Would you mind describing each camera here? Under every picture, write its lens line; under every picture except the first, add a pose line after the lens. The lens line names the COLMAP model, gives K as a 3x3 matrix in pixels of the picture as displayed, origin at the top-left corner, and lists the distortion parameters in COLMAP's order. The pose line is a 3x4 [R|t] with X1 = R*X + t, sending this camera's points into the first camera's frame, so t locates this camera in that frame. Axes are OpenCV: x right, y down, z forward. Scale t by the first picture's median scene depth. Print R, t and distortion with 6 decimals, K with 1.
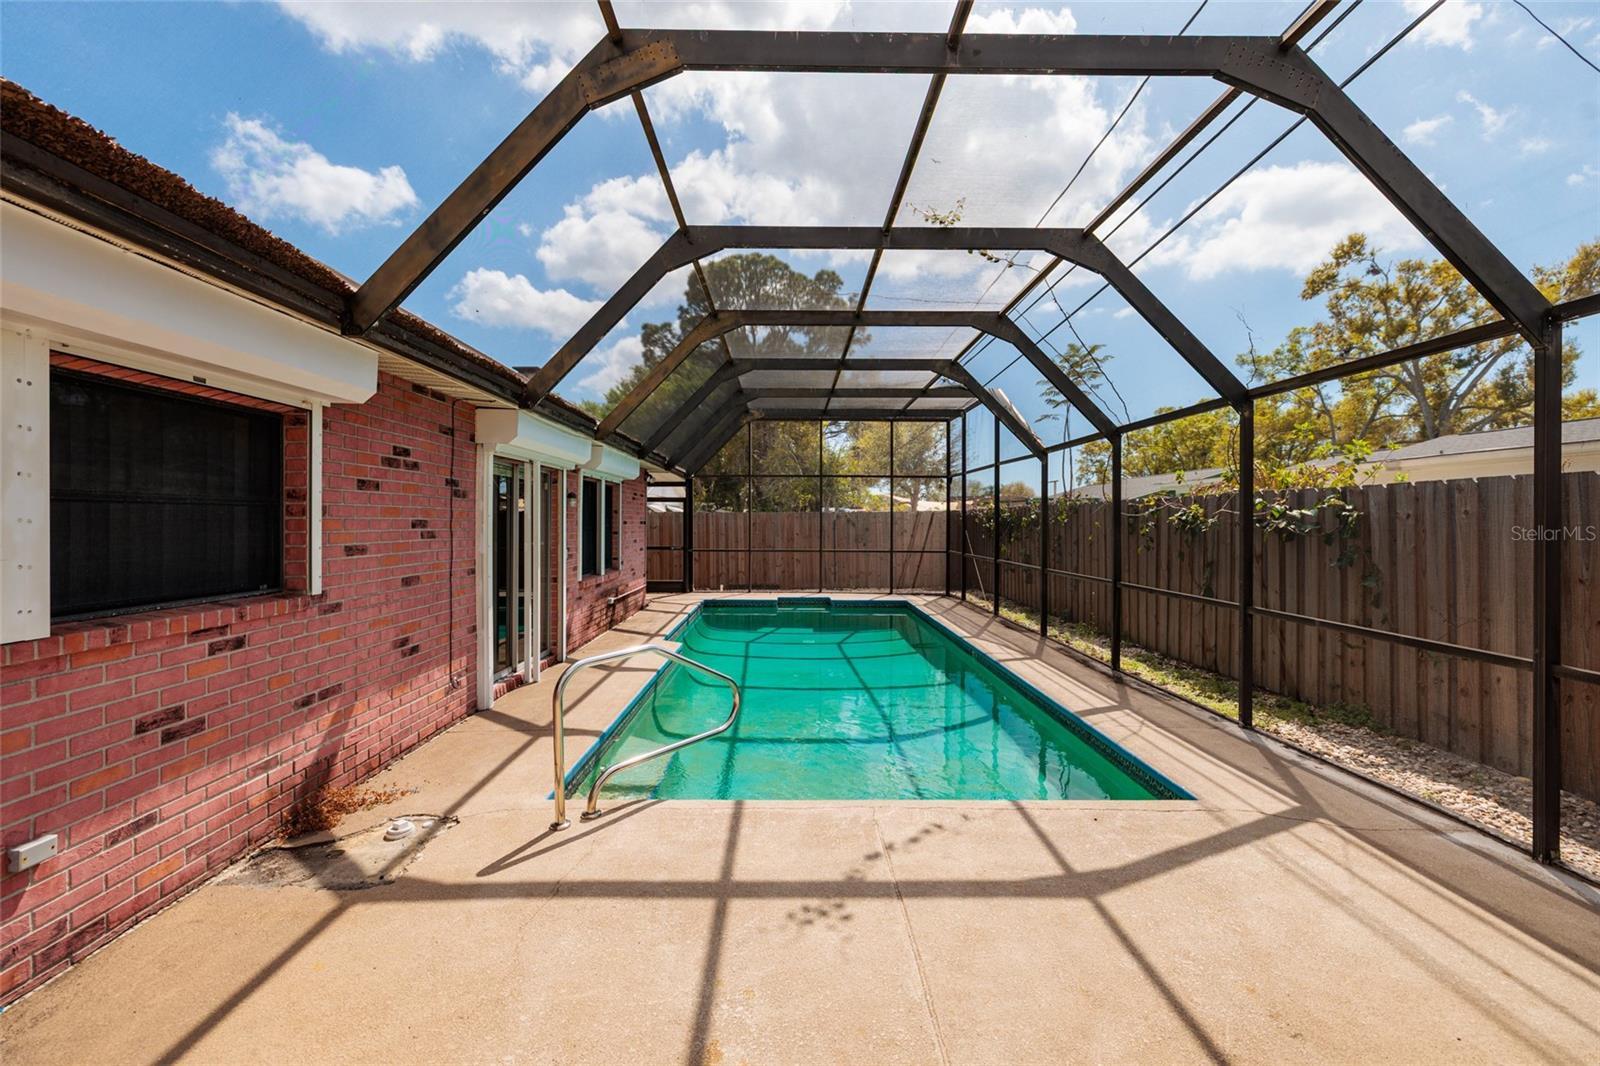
lens RADIAL K [[682.1, 0, 801.0], [0, 682.1, 520.7], [0, 0, 1]] dist [0.004097, -0.000217]
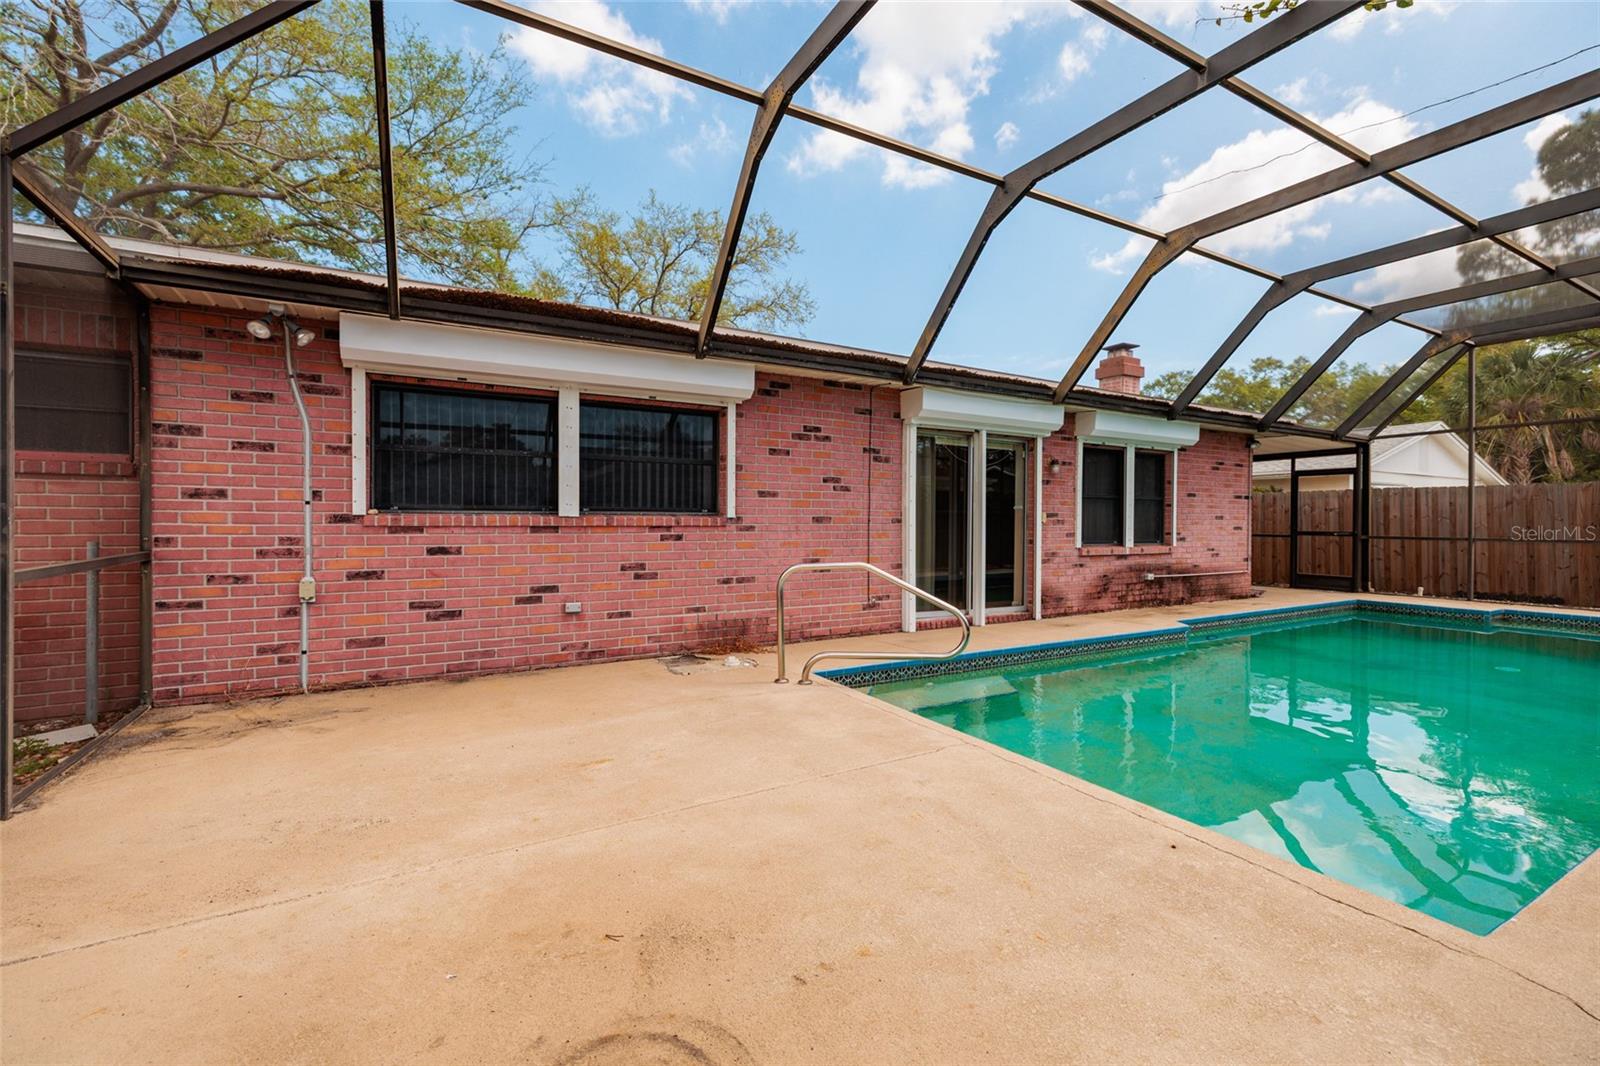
lens RADIAL K [[696.3, 0, 803.3], [0, 696.3, 525.4], [0, 0, 1]] dist [0.002374, 0.000167]
pose [[0.474038, 0.003940, -0.880495, 0.560315], [-0.004274, 0.999989, 0.002174, 0.079282], [0.880494, 0.002733, 0.474050, 0.229255]]
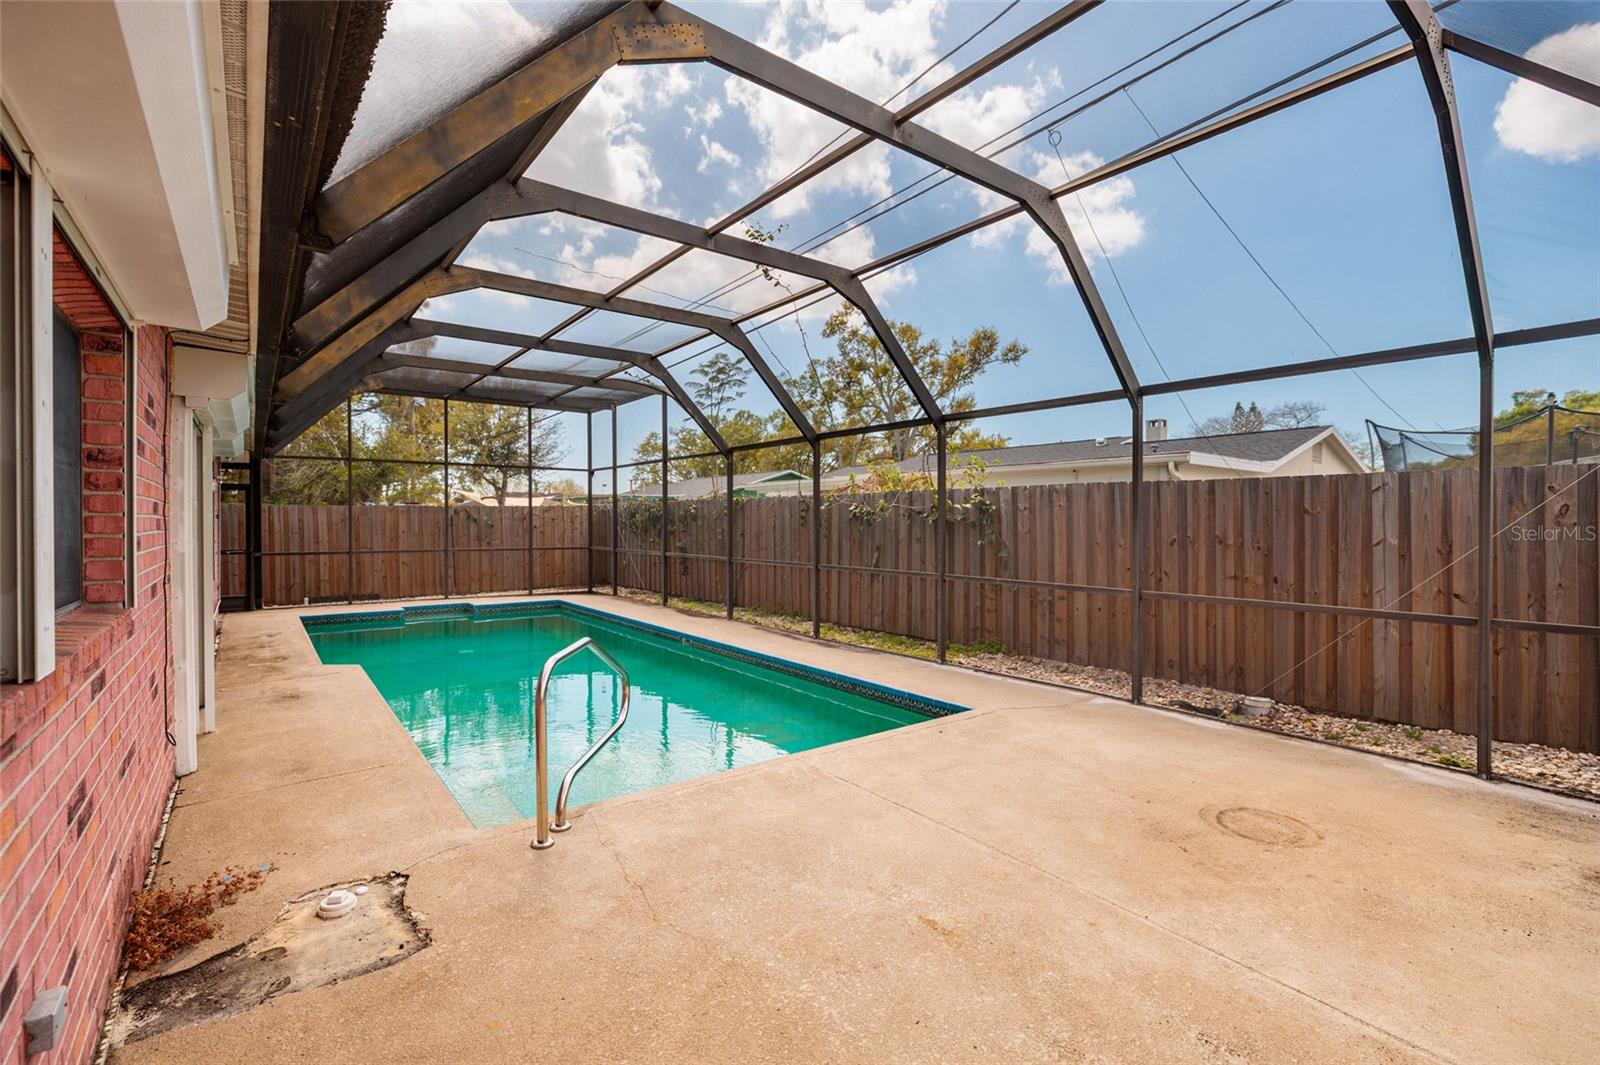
lens RADIAL K [[712.2, 0, 797.3], [0, 712.2, 525.7], [0, 0, 1]] dist [-0.009897, 0.000764]
pose [[0.802254, -0.006475, 0.596947, -0.385103], [0.001596, 0.999961, 0.008702, 0.014359], [-0.596980, -0.006029, 0.802233, 0.036150]]
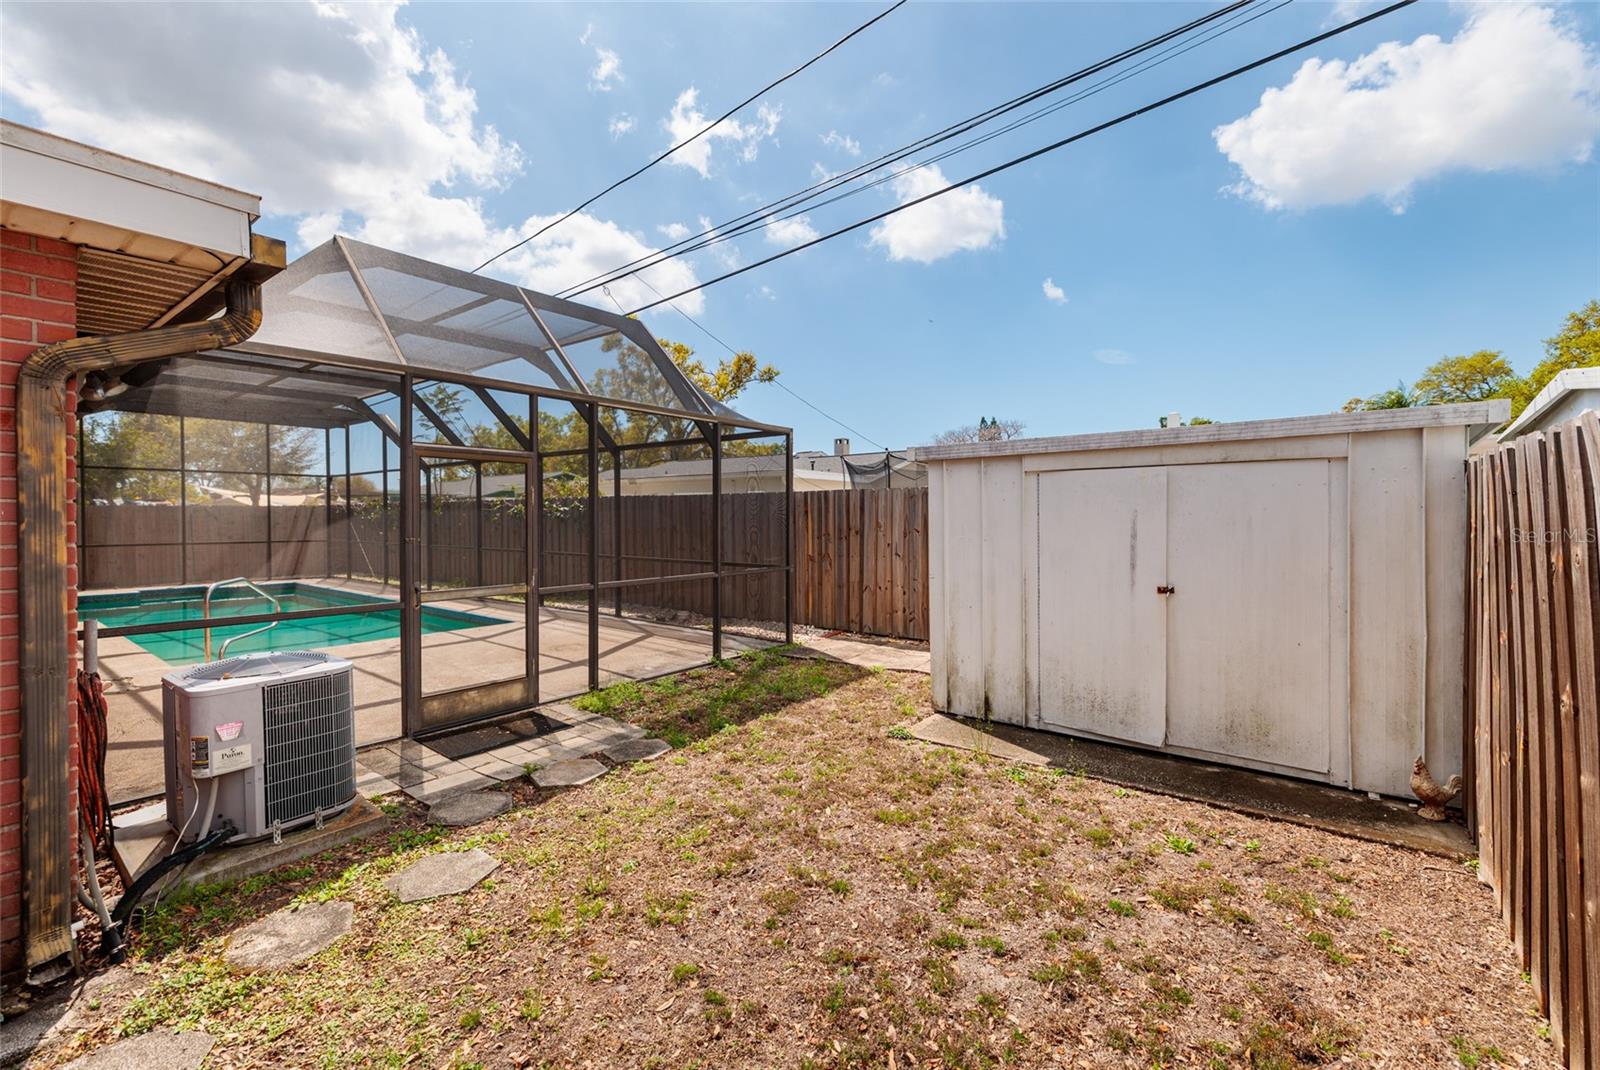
lens RADIAL K [[682.1, 0, 801.0], [0, 682.1, 522.7], [0, 0, 1]] dist [0.004097, -0.000217]
pose [[0.624505, -0.012638, 0.780919, -0.499044], [0.004628, 0.999911, 0.012481, 0.009270], [-0.781007, -0.004180, 0.624508, -0.946269]]
